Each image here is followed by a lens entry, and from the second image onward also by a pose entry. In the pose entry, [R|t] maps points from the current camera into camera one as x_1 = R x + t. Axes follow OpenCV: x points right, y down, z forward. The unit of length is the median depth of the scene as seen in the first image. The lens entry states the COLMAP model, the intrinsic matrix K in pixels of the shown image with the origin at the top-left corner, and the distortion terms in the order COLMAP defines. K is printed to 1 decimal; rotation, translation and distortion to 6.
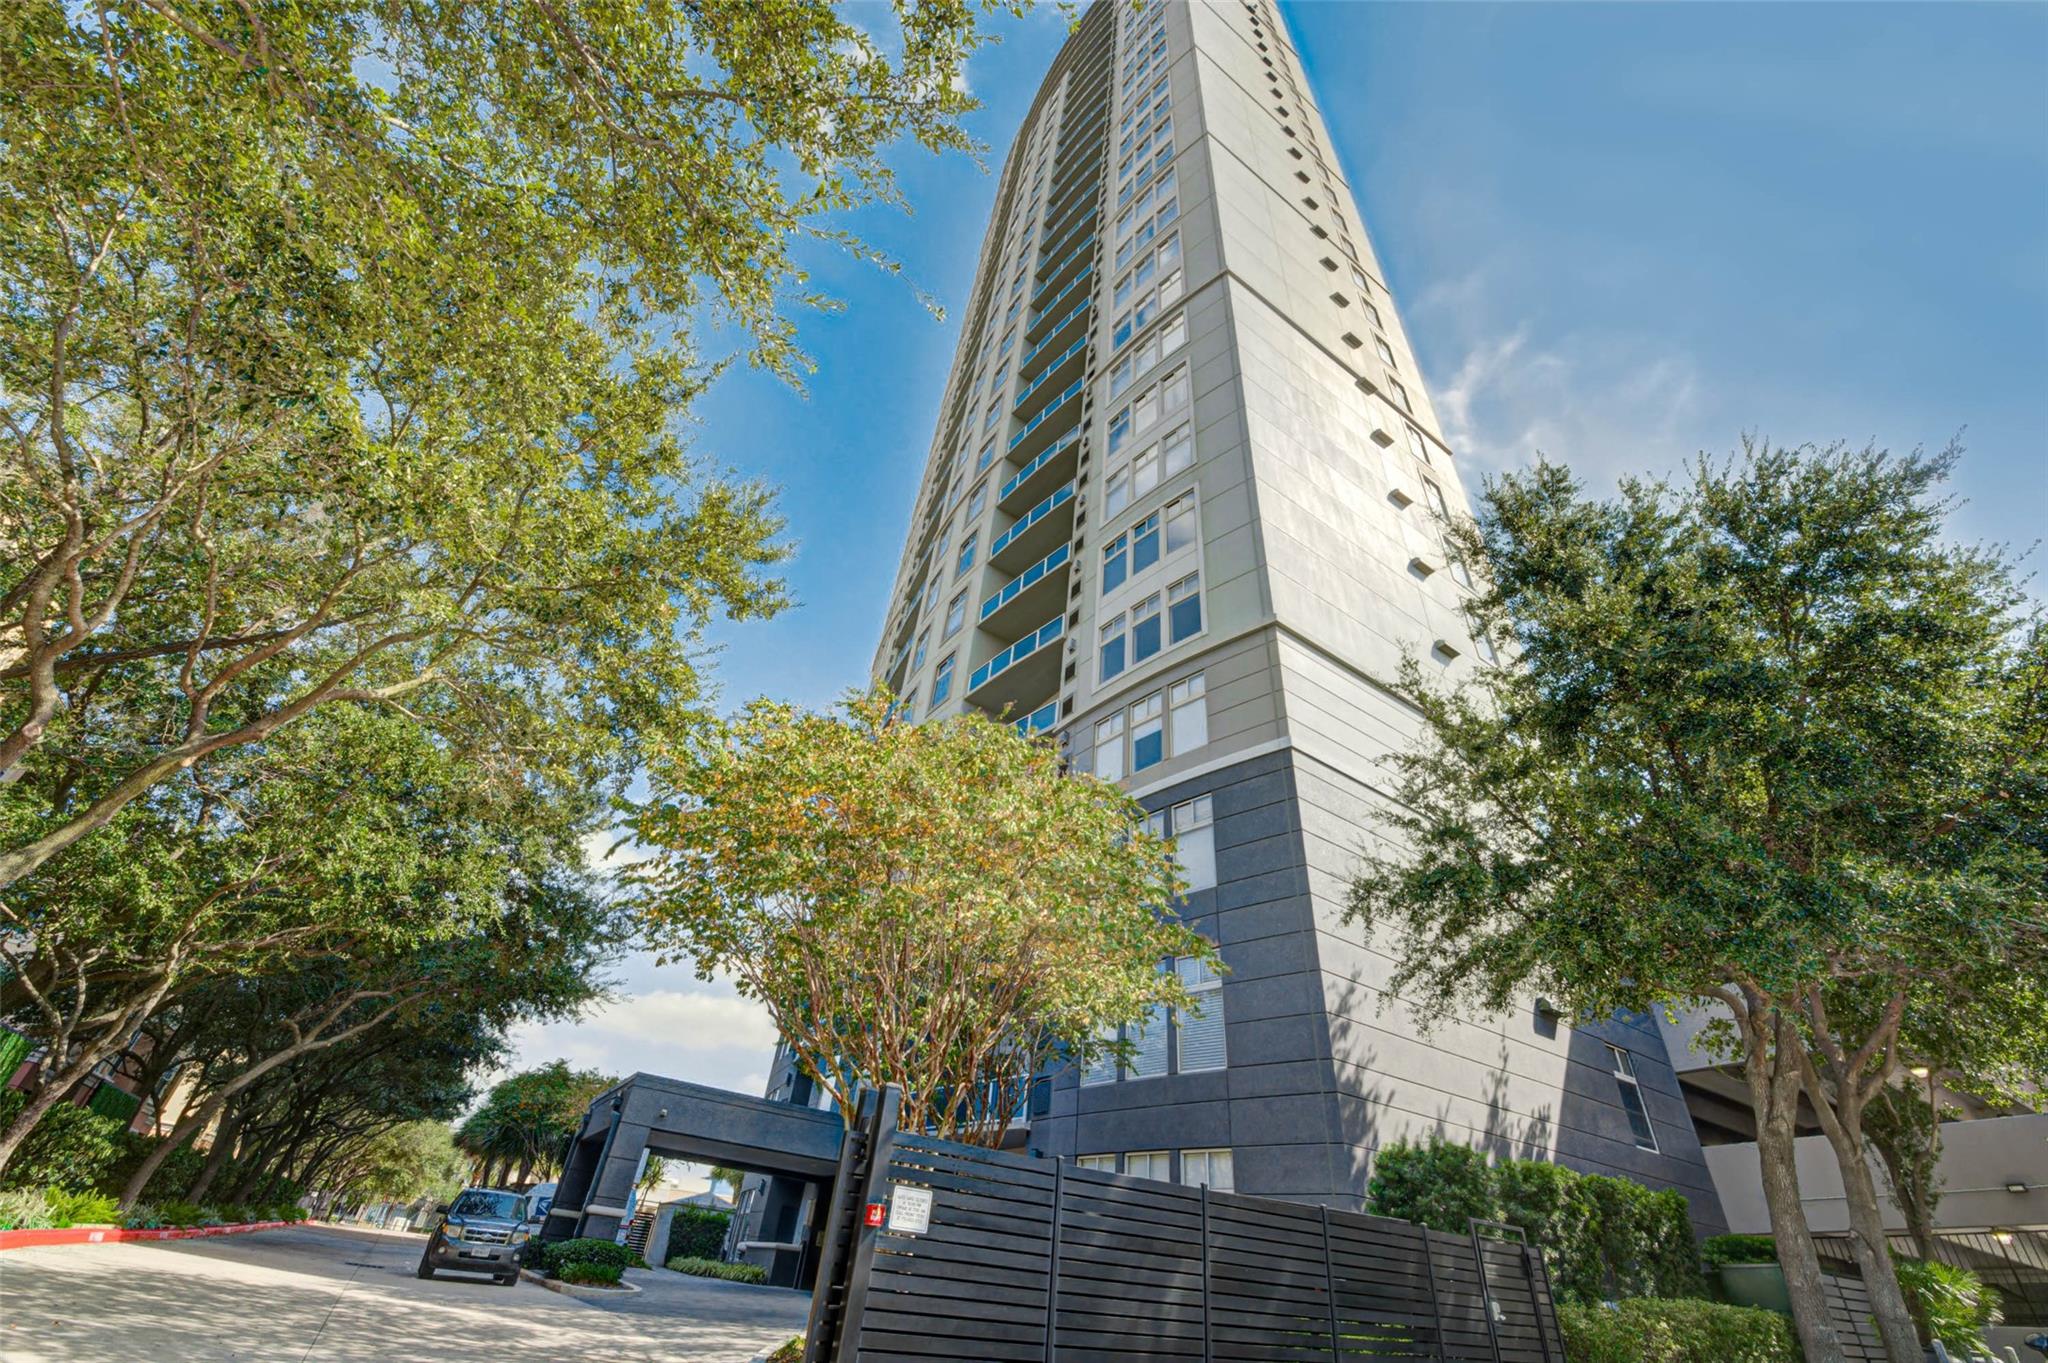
lens RADIAL K [[817.9, 0, 1036.8], [0, 817.9, 682.1], [0, 0, 1]] dist [-0.001686, 0.000013]
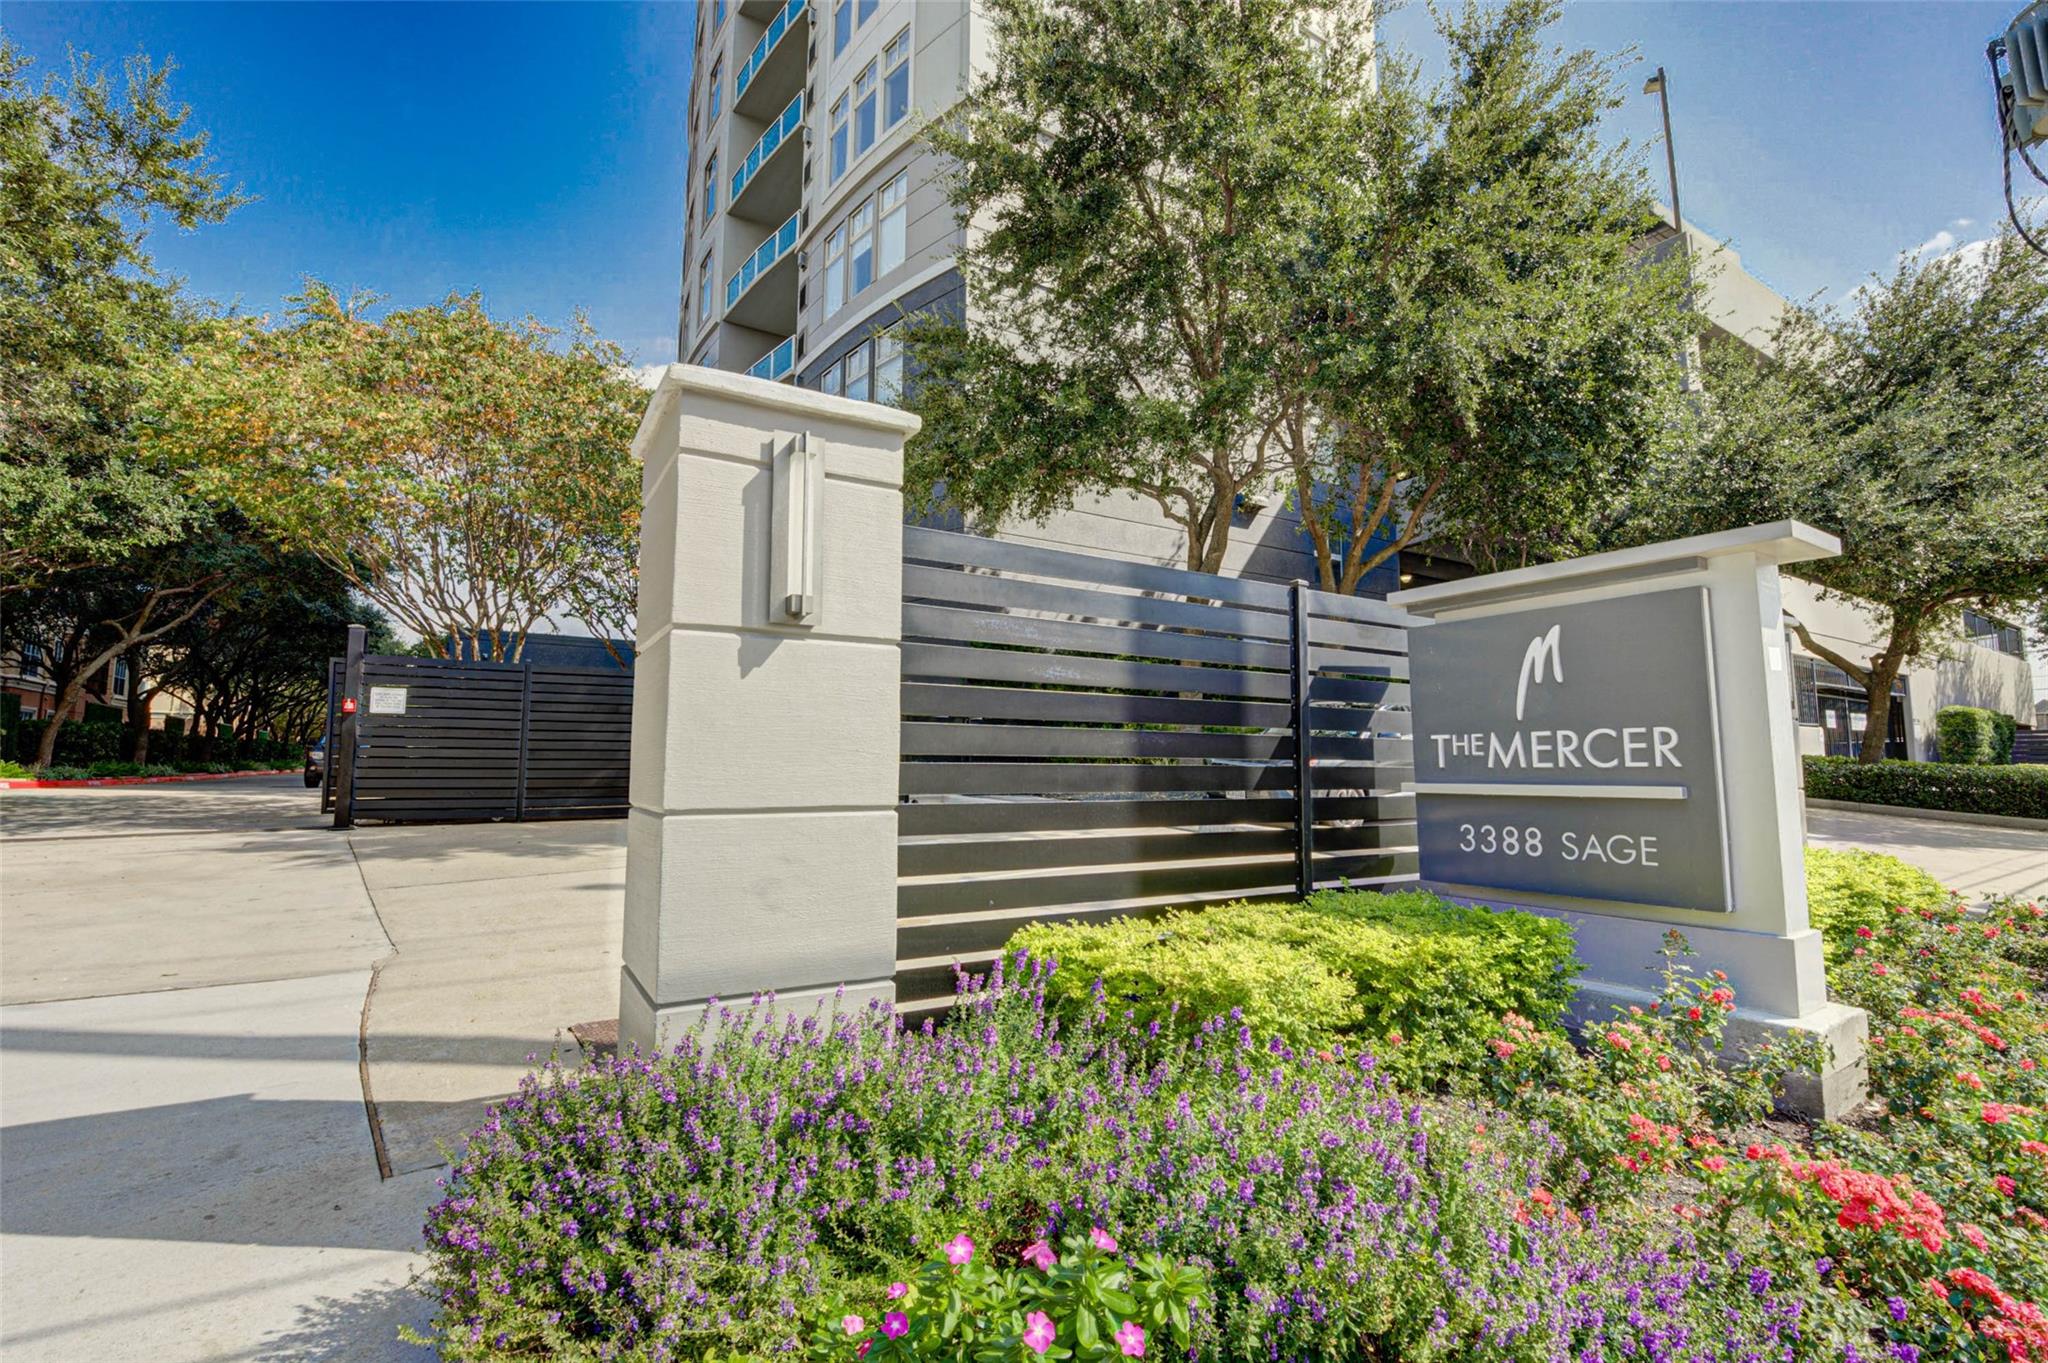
lens RADIAL K [[920.4, 0, 1020.5], [0, 920.4, 679.9], [0, 0, 1]] dist [-0.003273, -0.000309]
pose [[0.995206, -0.088777, -0.041025, 0.308456], [0.097237, 0.853361, 0.512172, -0.036740], [-0.010460, -0.513706, 0.857902, -0.121819]]
